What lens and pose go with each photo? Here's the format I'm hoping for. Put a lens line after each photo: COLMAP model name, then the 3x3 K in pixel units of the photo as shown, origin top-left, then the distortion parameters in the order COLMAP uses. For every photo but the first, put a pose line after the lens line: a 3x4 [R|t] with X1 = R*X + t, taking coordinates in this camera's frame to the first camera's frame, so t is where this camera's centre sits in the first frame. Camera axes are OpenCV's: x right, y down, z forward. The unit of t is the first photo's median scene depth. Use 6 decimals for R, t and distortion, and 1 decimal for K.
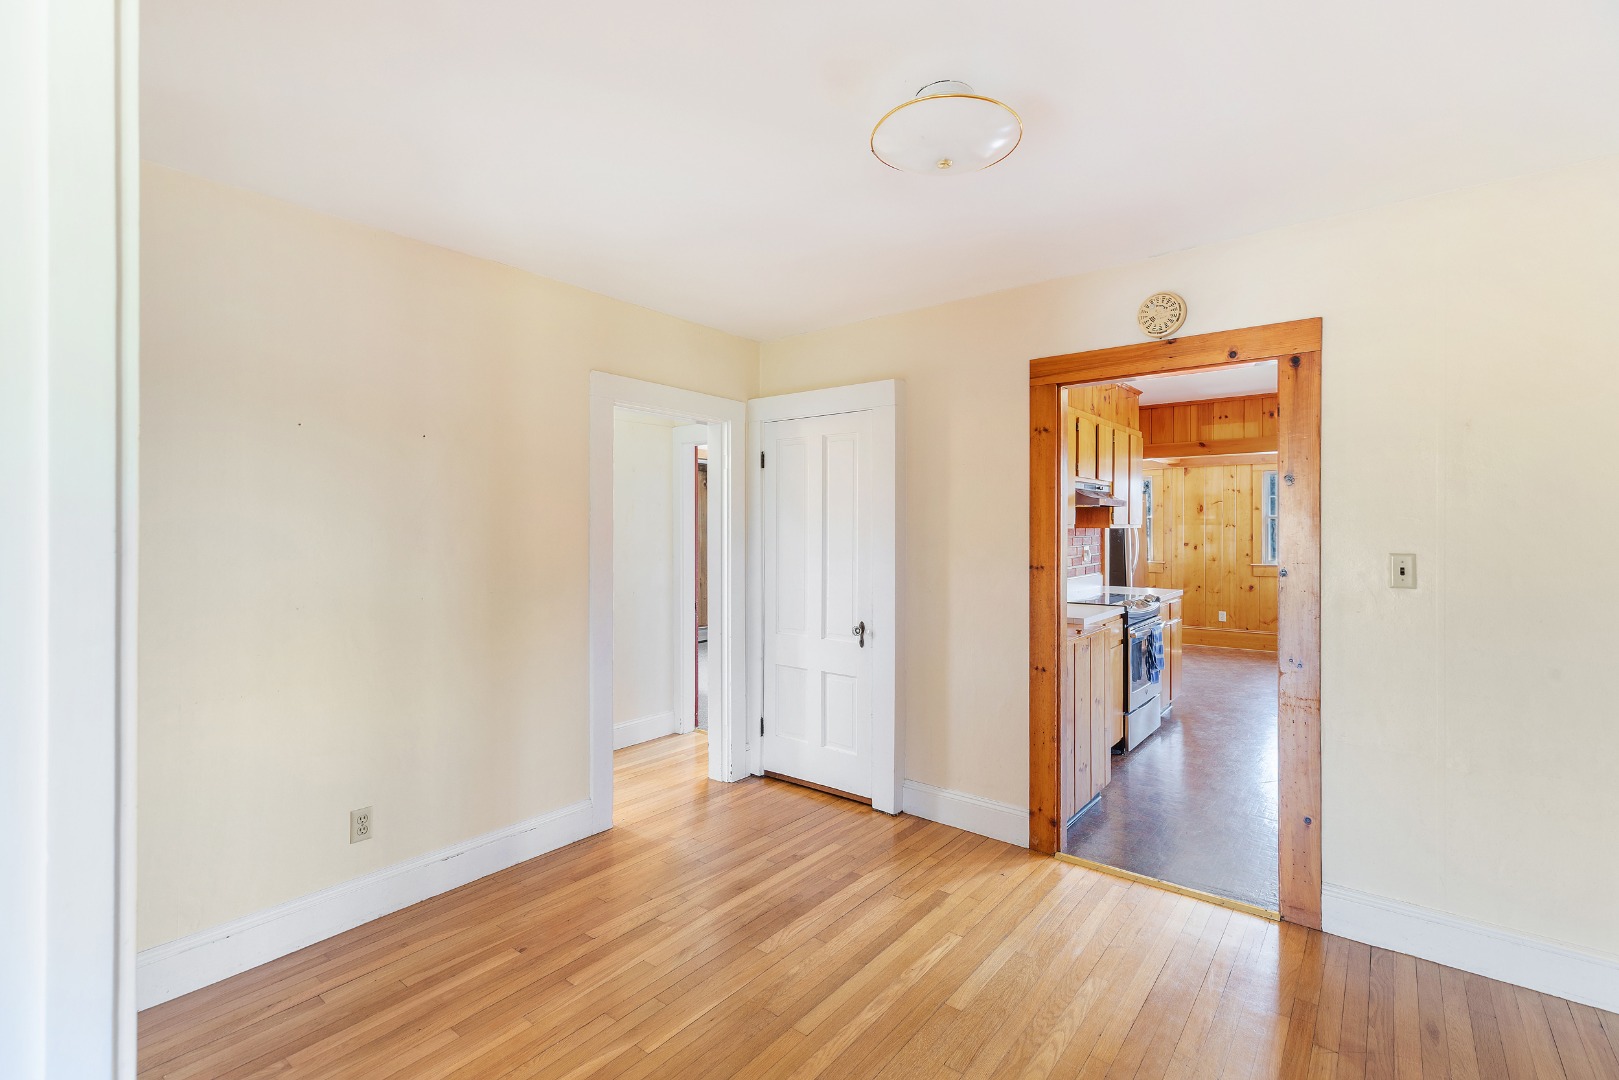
lens RADIAL K [[722.1, 0, 809.5], [0, 722.1, 540.0], [0, 0, 1]] dist [0.000770, -0.000064]
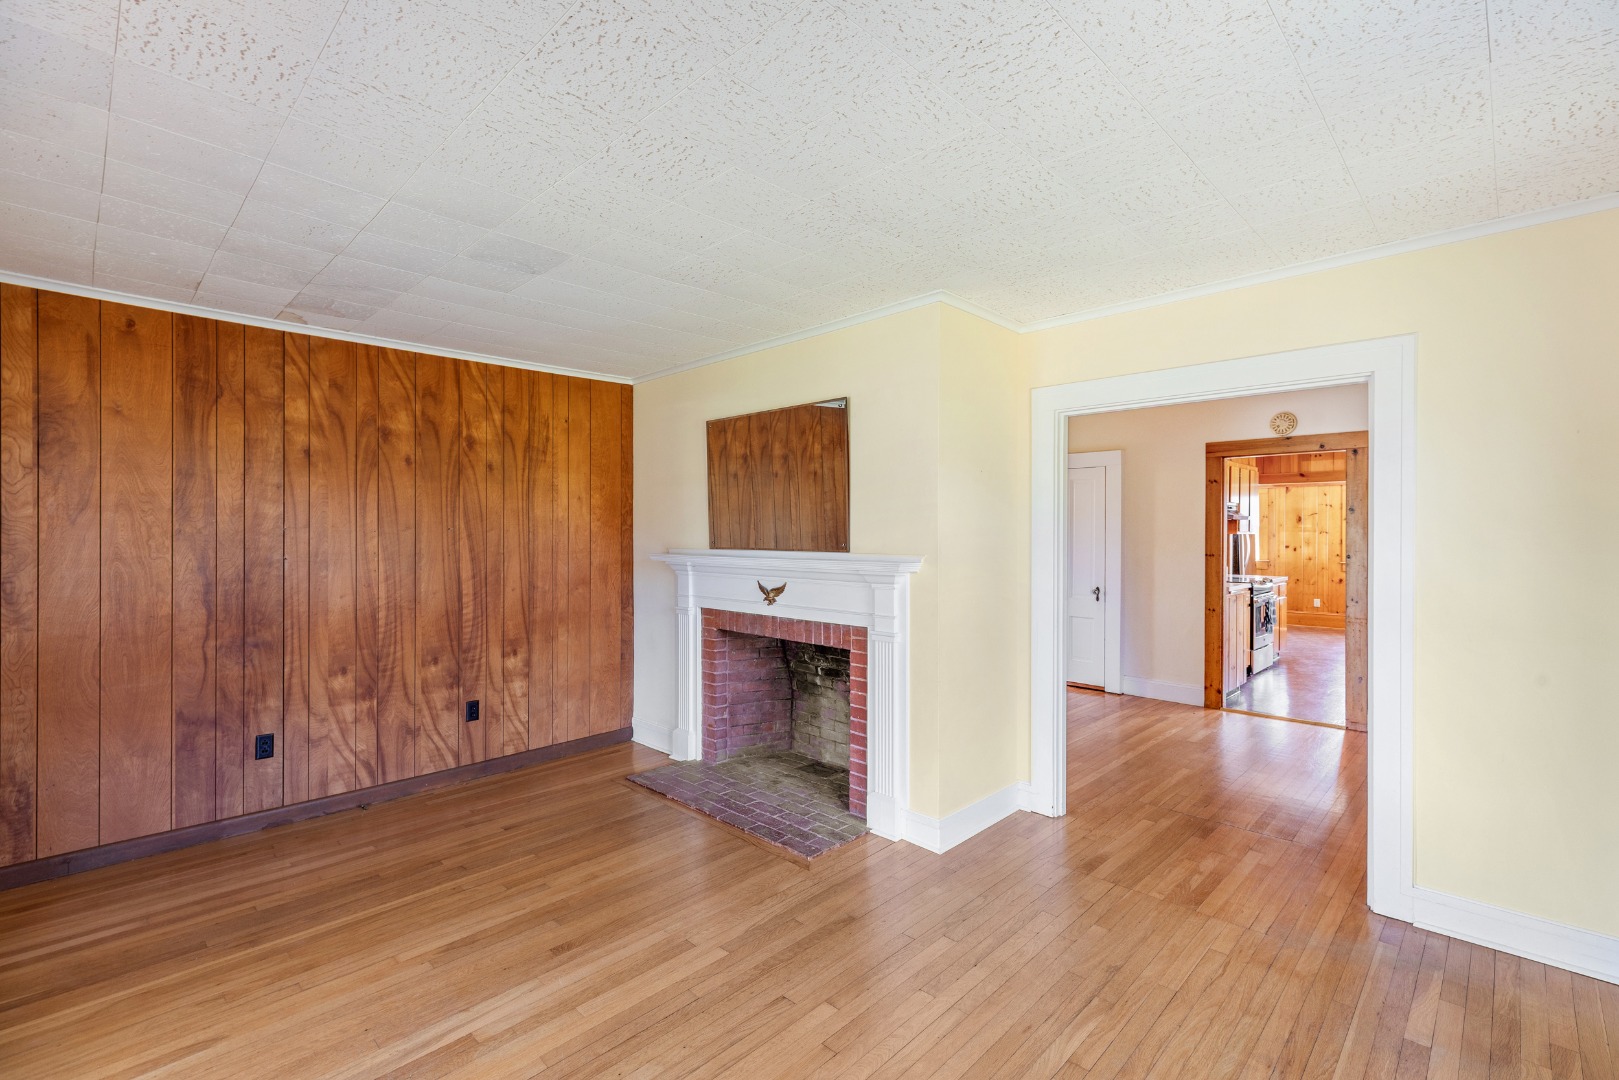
lens RADIAL K [[716.6, 0, 805.2], [0, 716.6, 544.4], [0, 0, 1]] dist [-0.000274, -0.000111]
pose [[0.994755, 0.004781, -0.102170, -0.388511], [-0.004869, 0.999988, -0.000607, 0.012251], [0.102166, 0.001102, 0.994767, -0.686304]]
